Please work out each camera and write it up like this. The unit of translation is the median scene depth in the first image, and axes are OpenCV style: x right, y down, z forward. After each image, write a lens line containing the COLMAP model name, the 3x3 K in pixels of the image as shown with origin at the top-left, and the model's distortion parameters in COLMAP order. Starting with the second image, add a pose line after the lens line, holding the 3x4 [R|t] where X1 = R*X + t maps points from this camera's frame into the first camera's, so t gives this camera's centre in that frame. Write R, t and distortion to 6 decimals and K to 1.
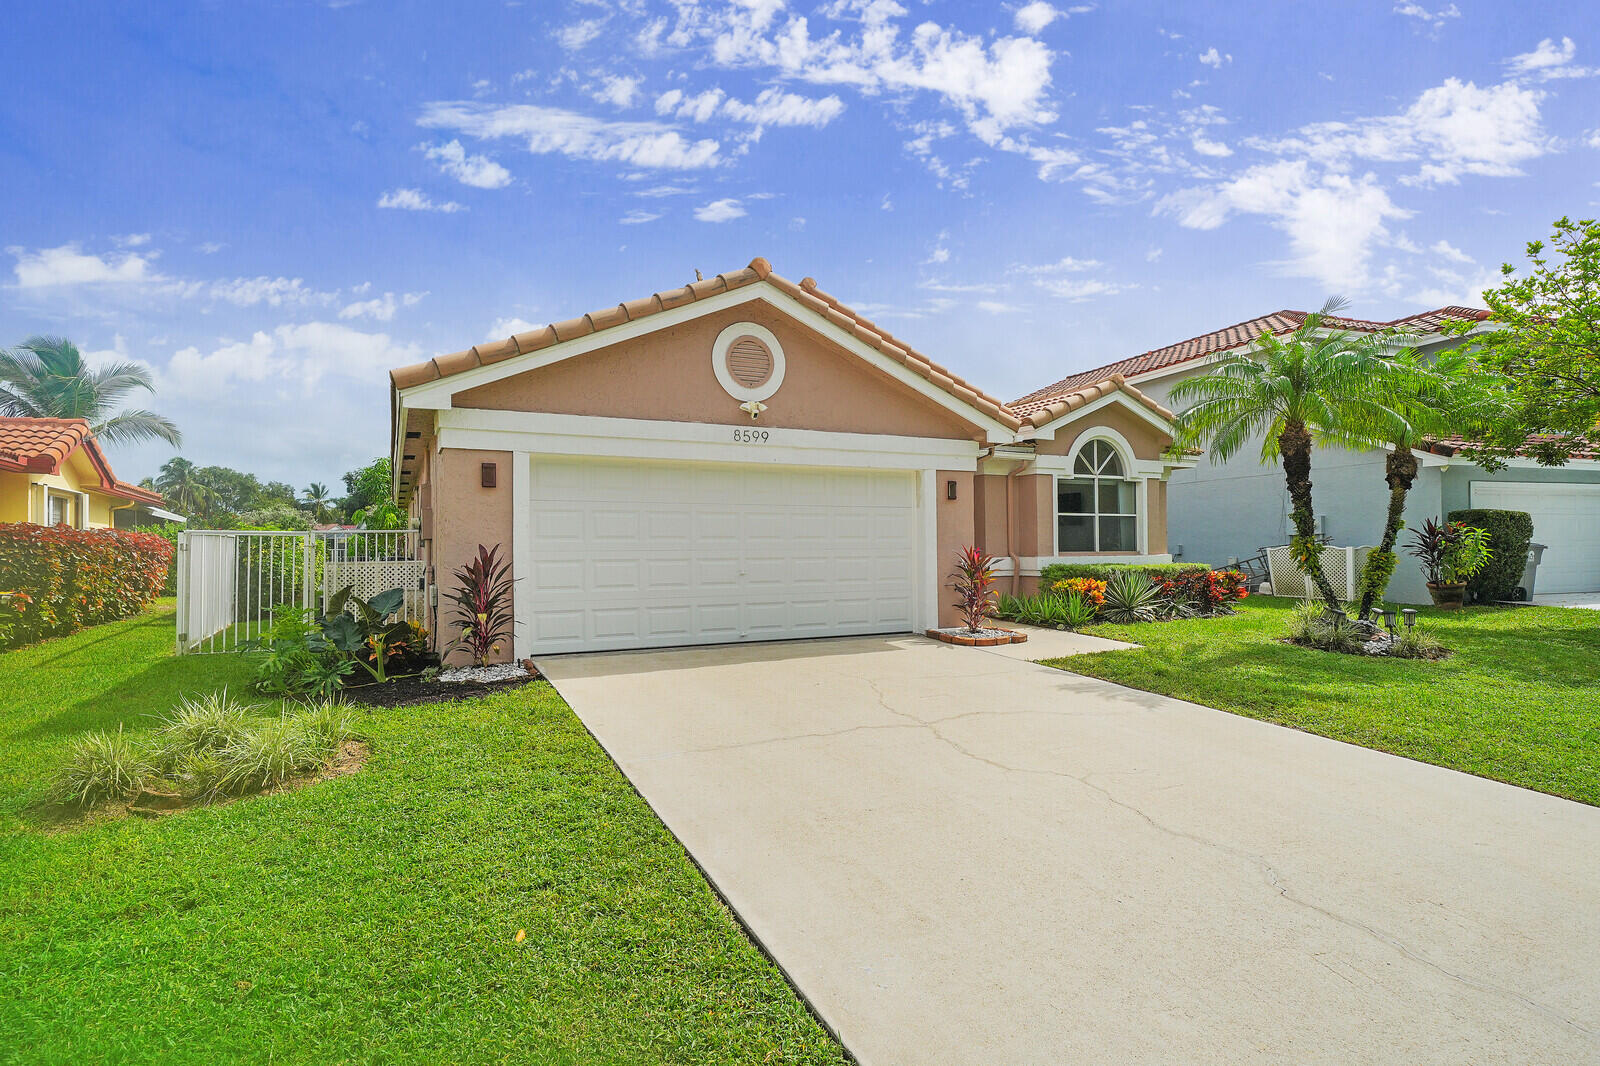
lens RADIAL K [[789.3, 0, 800.0], [0, 789.3, 533.0], [0, 0, 1]] dist [0.000693, -0.000029]
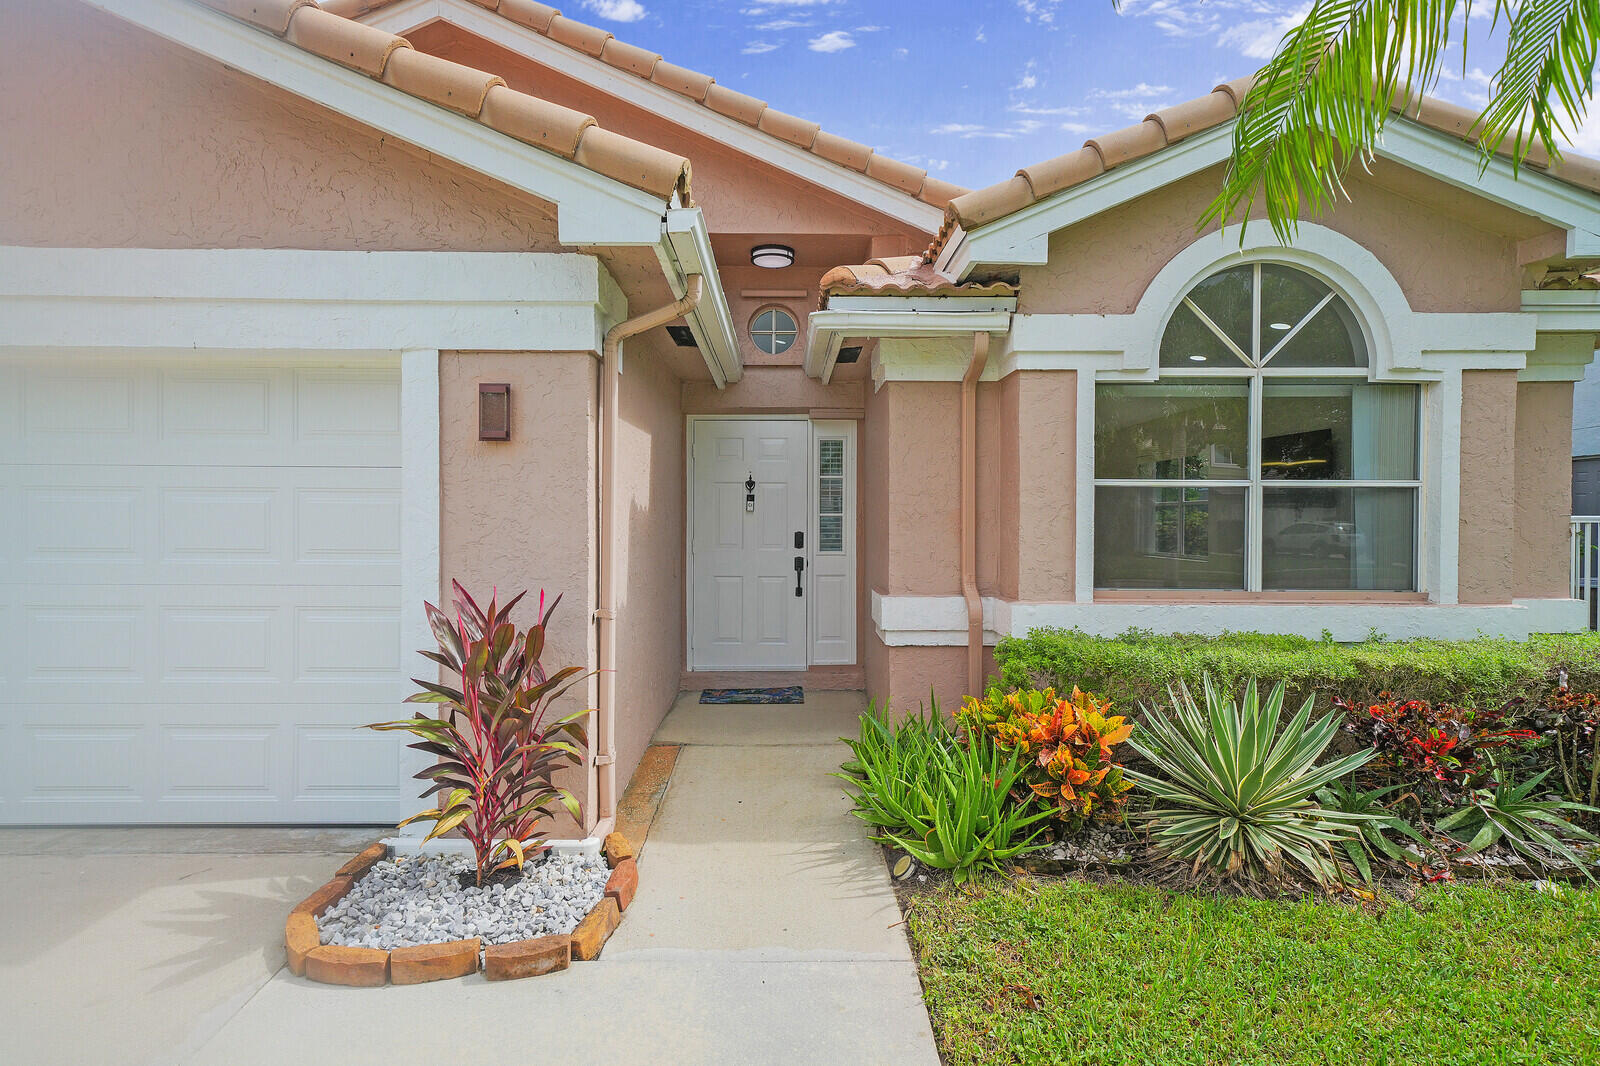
lens RADIAL K [[789.3, 0, 800.0], [0, 789.3, 533.0], [0, 0, 1]] dist [0.000693, -0.000029]
pose [[0.893287, 0.022264, -0.448935, 0.365463], [-0.004524, 0.999167, 0.040551, -0.014898], [0.449464, -0.034193, 0.892644, 0.623387]]
